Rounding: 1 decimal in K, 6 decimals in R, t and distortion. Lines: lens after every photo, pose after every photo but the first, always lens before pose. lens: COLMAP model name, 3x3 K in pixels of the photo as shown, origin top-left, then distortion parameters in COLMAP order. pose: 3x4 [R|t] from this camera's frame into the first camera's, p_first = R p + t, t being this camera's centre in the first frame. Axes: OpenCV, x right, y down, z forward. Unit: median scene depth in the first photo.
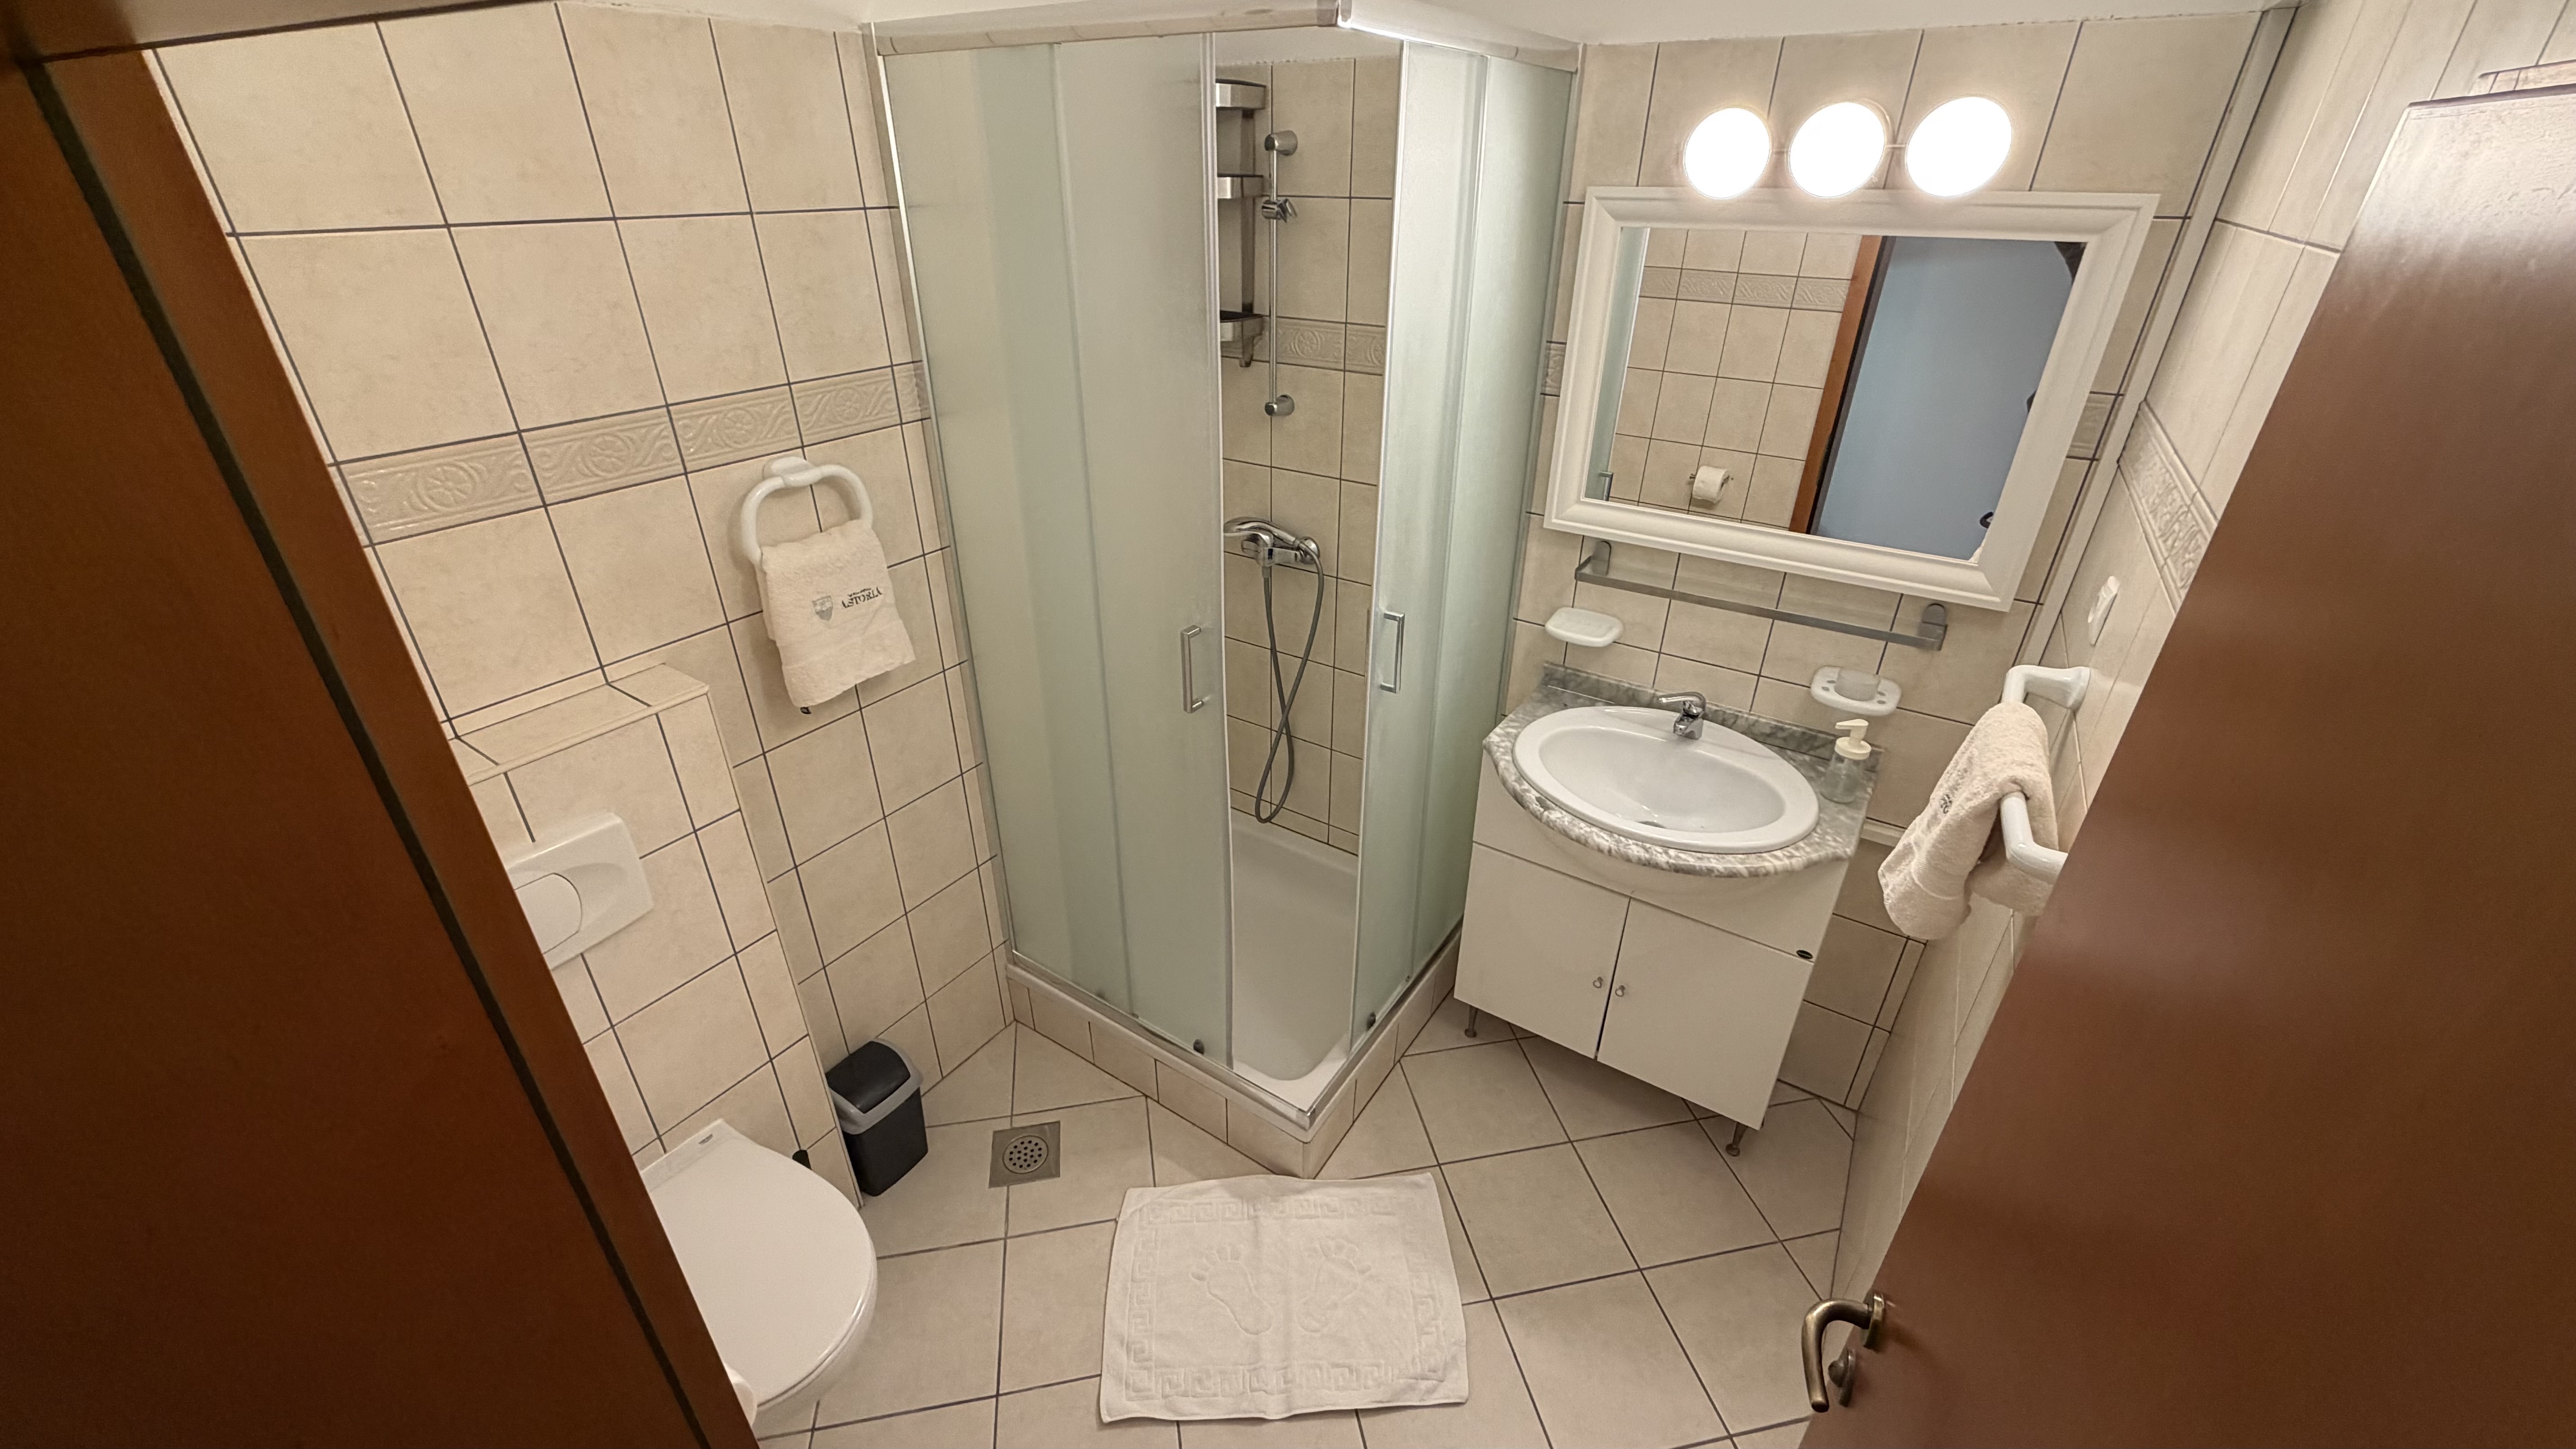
lens RADIAL K [[1025.0, 0, 1286.5], [0, 1025.0, 727.2], [0, 0, 1]] dist [-0.001681, 0.000610]
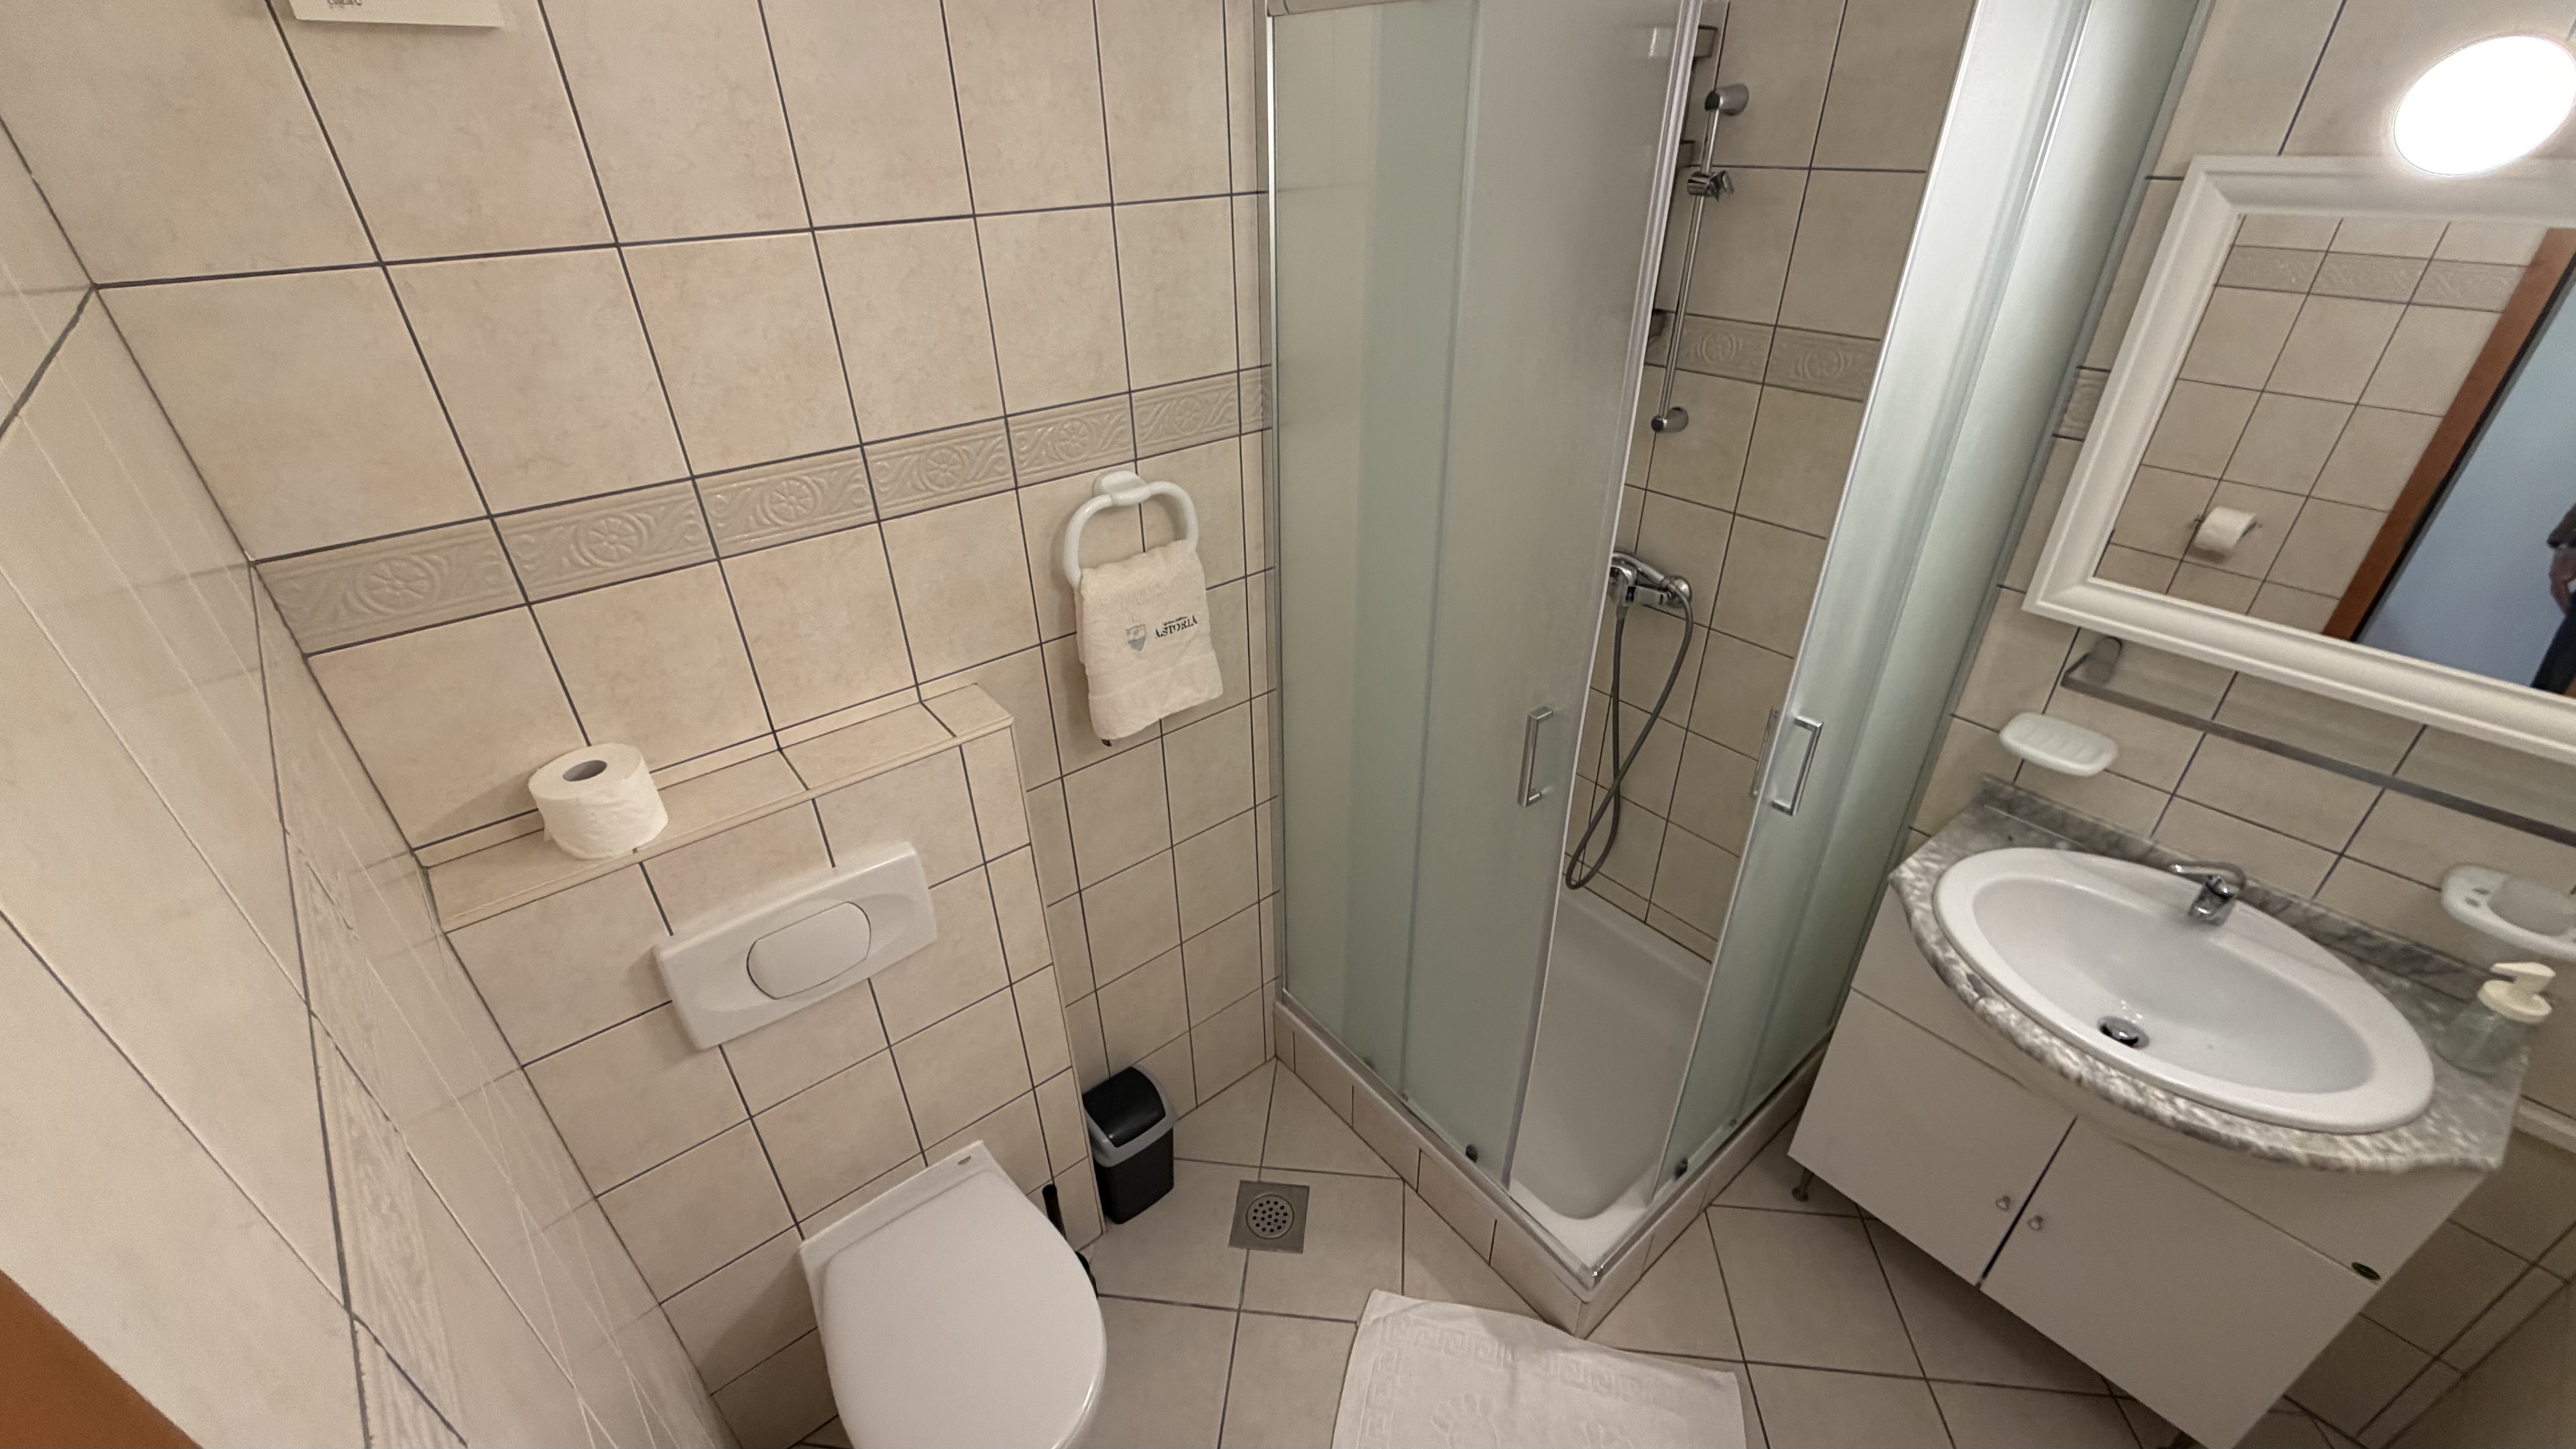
lens RADIAL K [[1025.0, 0, 1285.6], [0, 1025.0, 718.4], [0, 0, 1]] dist [-0.001681, 0.000610]
pose [[0.954669, 0.133749, -0.265928, -0.058738], [-0.123618, 0.990829, 0.054556, -0.092354], [0.270786, -0.019209, 0.962448, 0.125927]]
